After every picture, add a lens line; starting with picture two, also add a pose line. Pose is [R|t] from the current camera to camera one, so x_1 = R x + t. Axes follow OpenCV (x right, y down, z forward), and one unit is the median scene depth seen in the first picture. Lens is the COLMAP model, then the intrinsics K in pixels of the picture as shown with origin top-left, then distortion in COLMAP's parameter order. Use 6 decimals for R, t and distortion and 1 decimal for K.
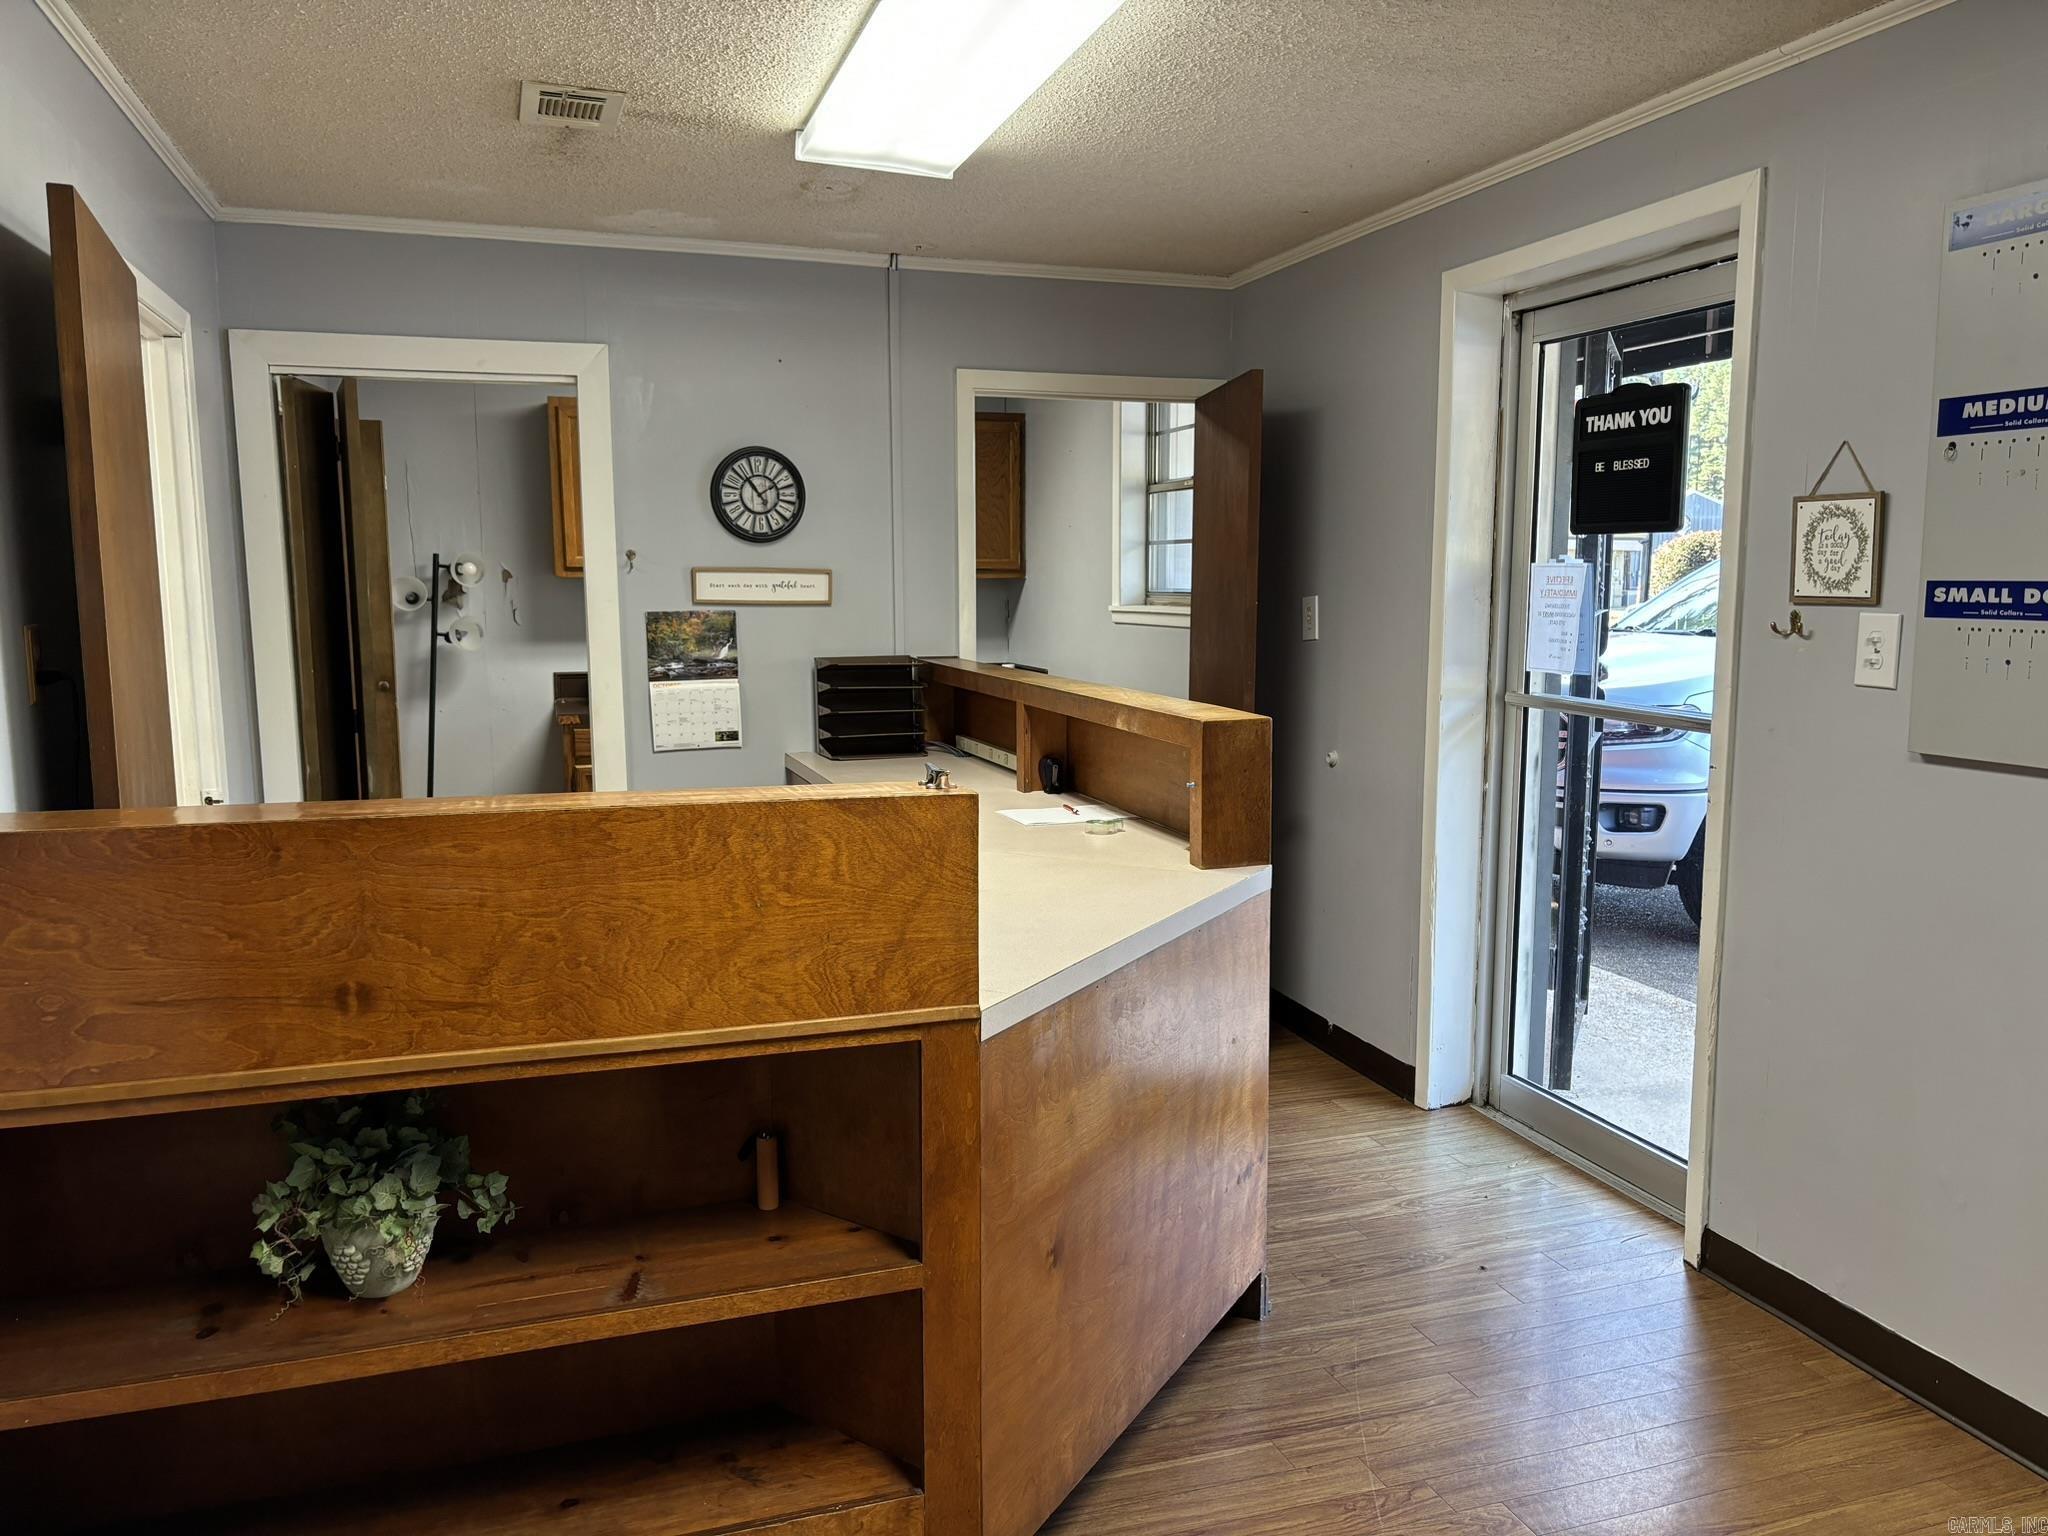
lens RADIAL K [[1536.5, 0, 1032.2], [0, 1536.5, 760.3], [0, 0, 1]] dist [0.068749, -0.076409]
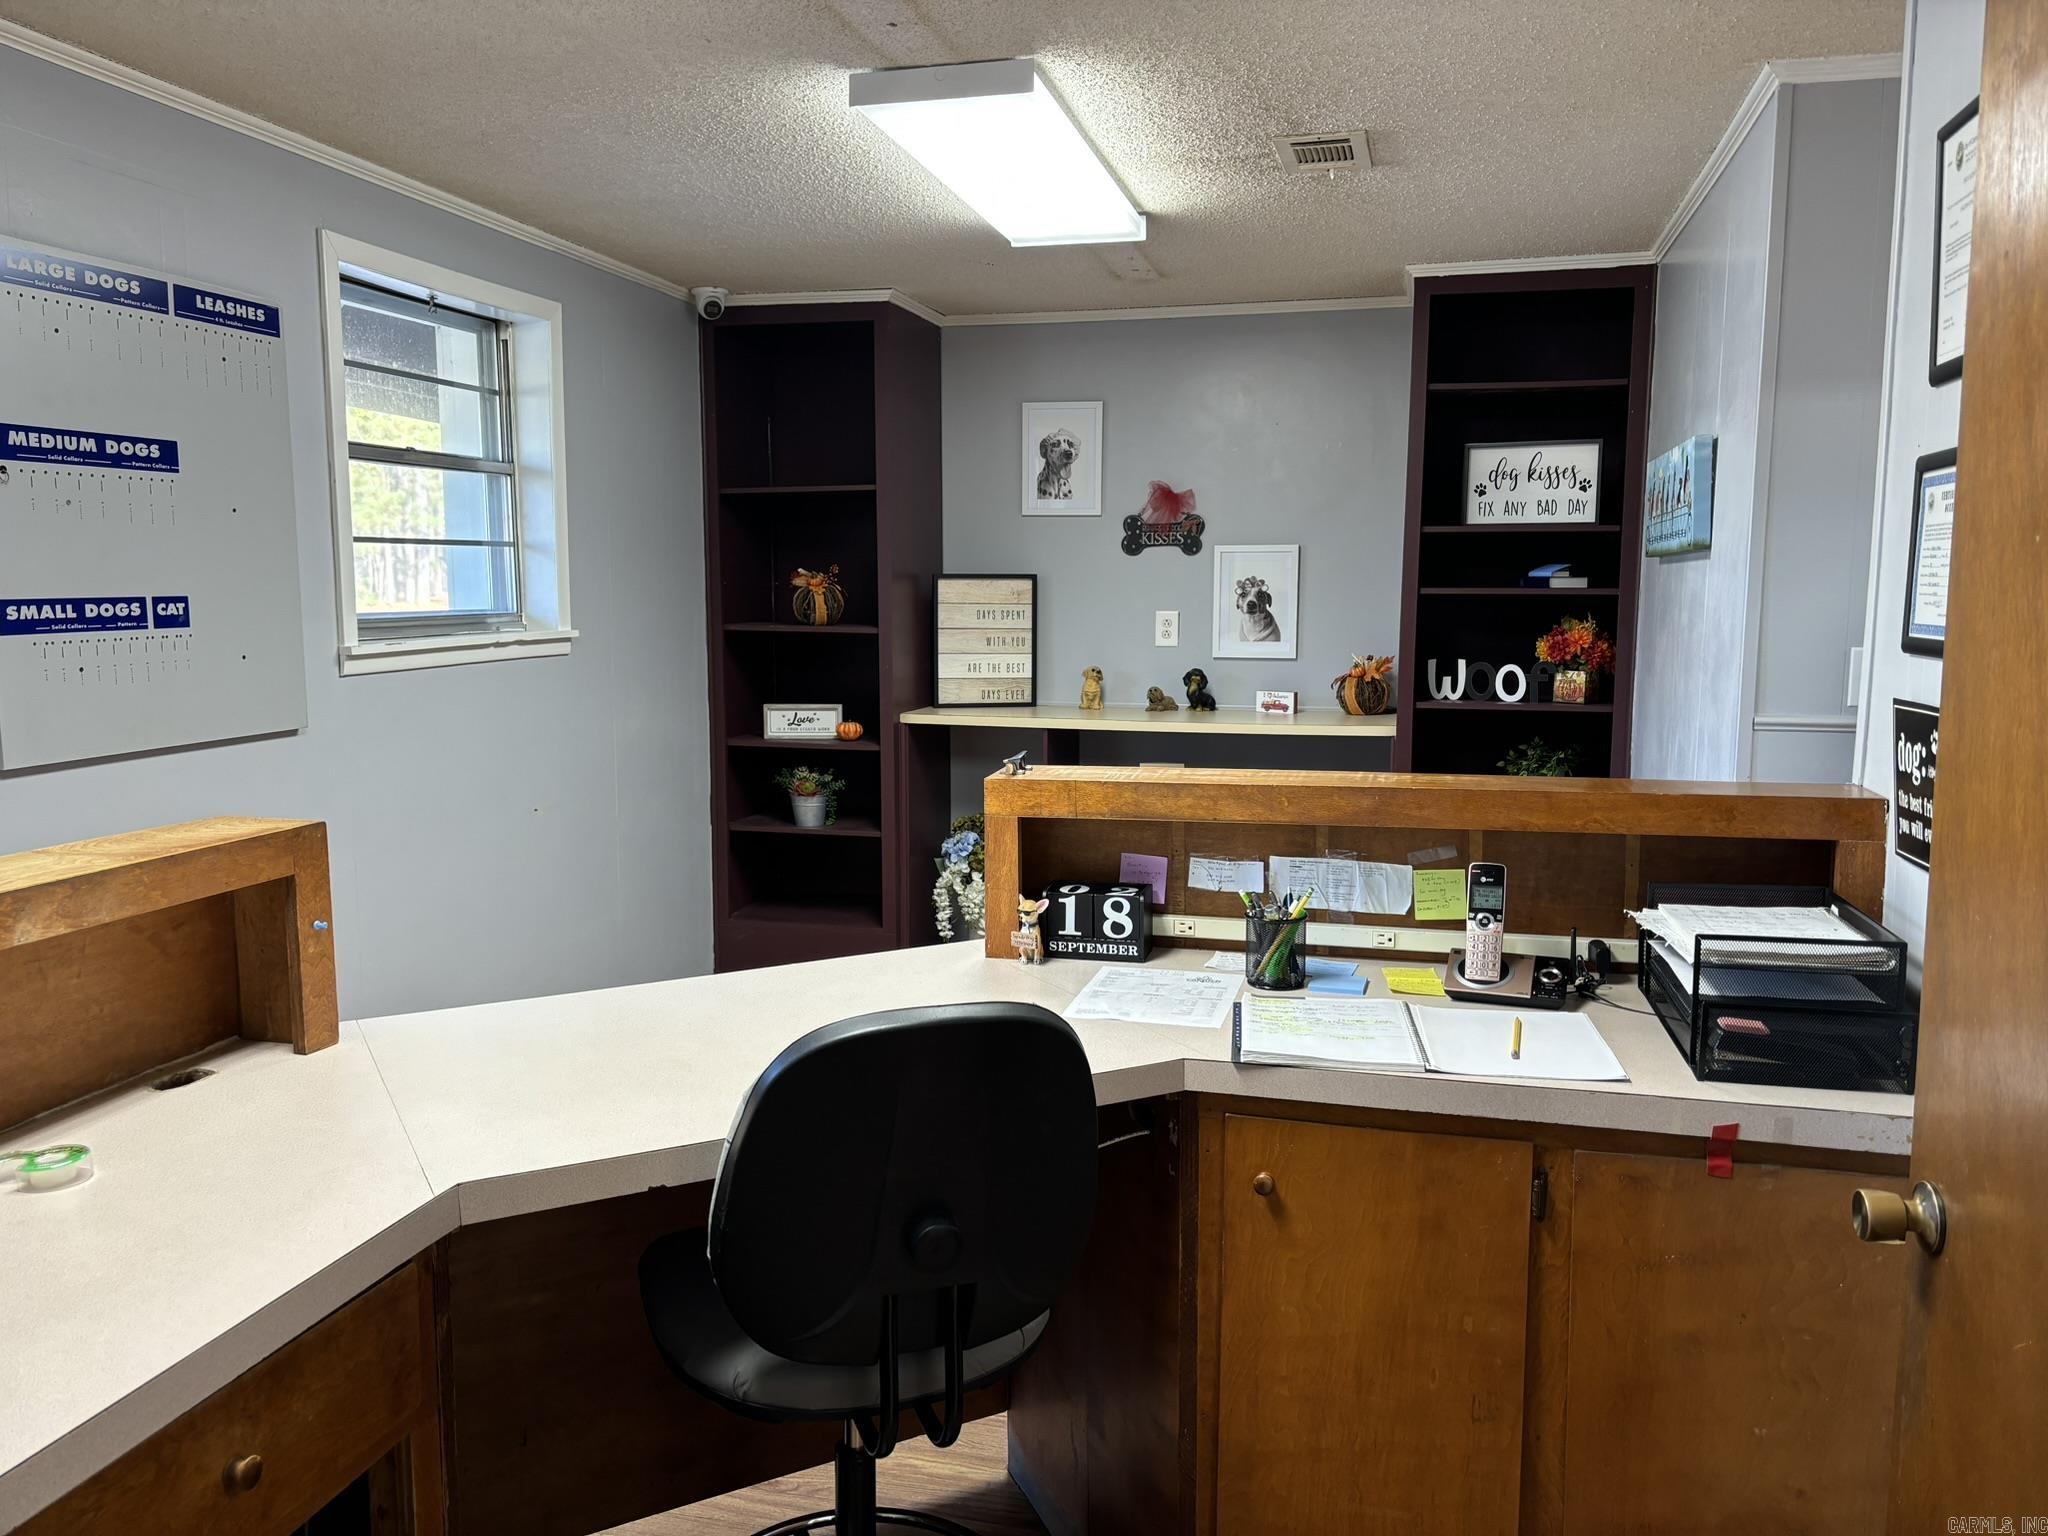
lens RADIAL K [[1536.5, 0, 1032.2], [0, 1536.5, 760.3], [0, 0, 1]] dist [0.068749, -0.076409]
pose [[-0.839532, -0.065133, 0.539392, -0.483909], [0.066144, 0.973151, 0.220460, -0.171542], [-0.539269, 0.220761, -0.812683, 1.321625]]
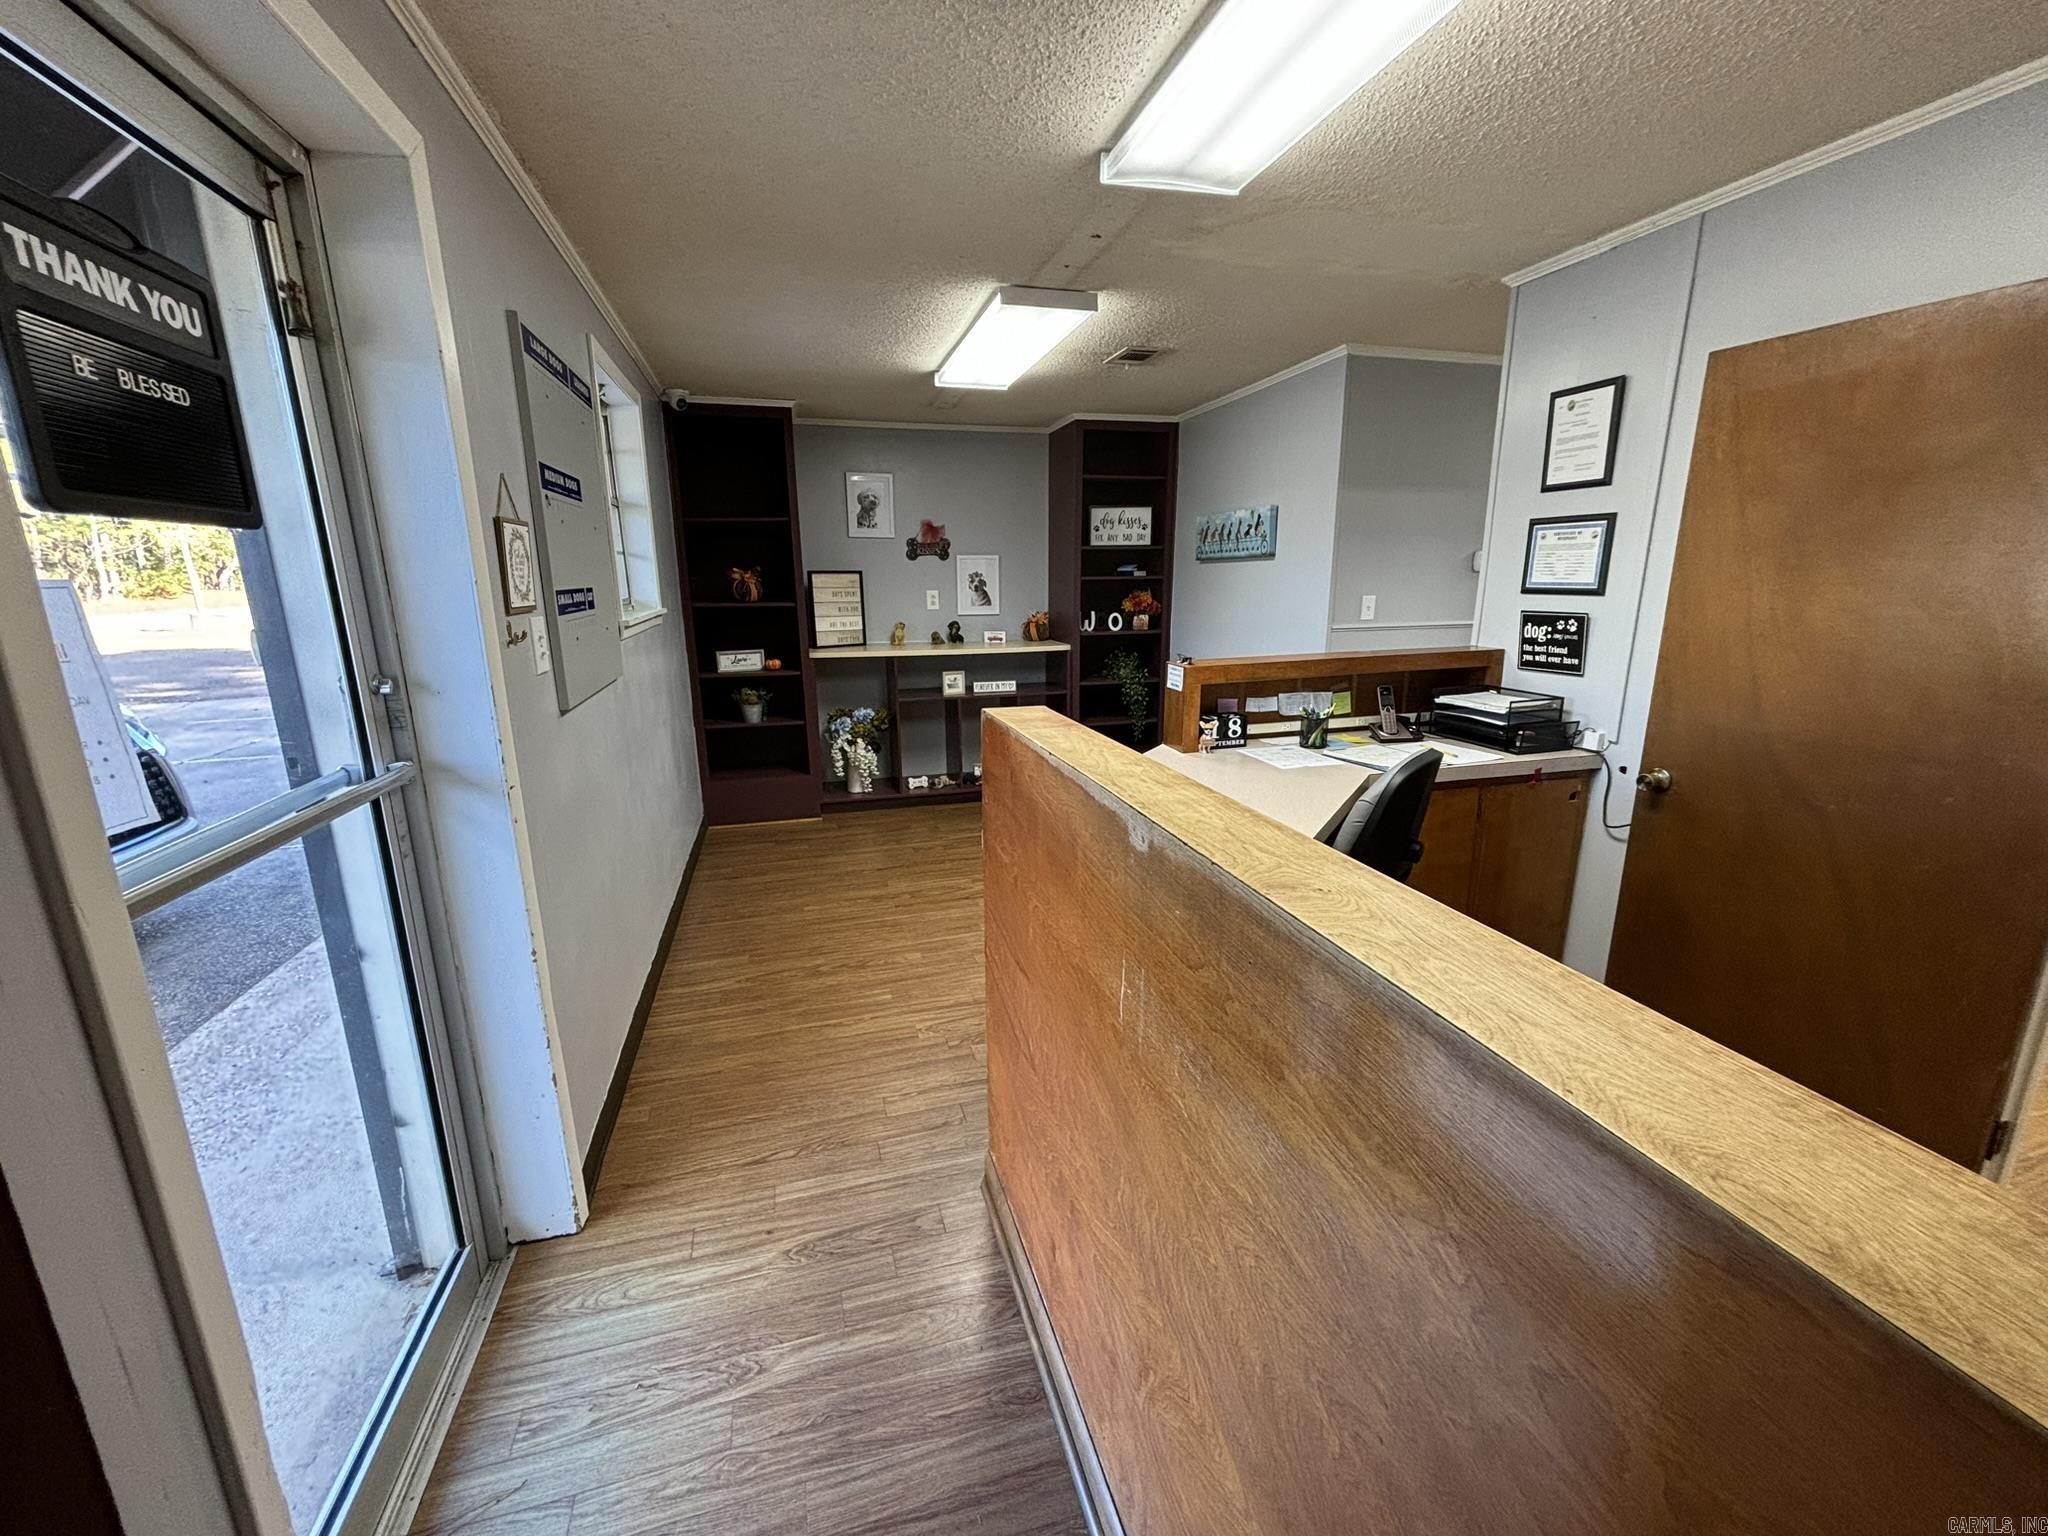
lens RADIAL K [[817.8, 0, 1023.5], [0, 817.8, 766.0], [0, 0, 1]] dist [0.011134, -0.005314]
pose [[-0.998653, -0.003342, 0.051773, 0.090833], [0.014874, 0.937583, 0.347442, -0.196034], [-0.049703, 0.347744, -0.936271, 1.555028]]
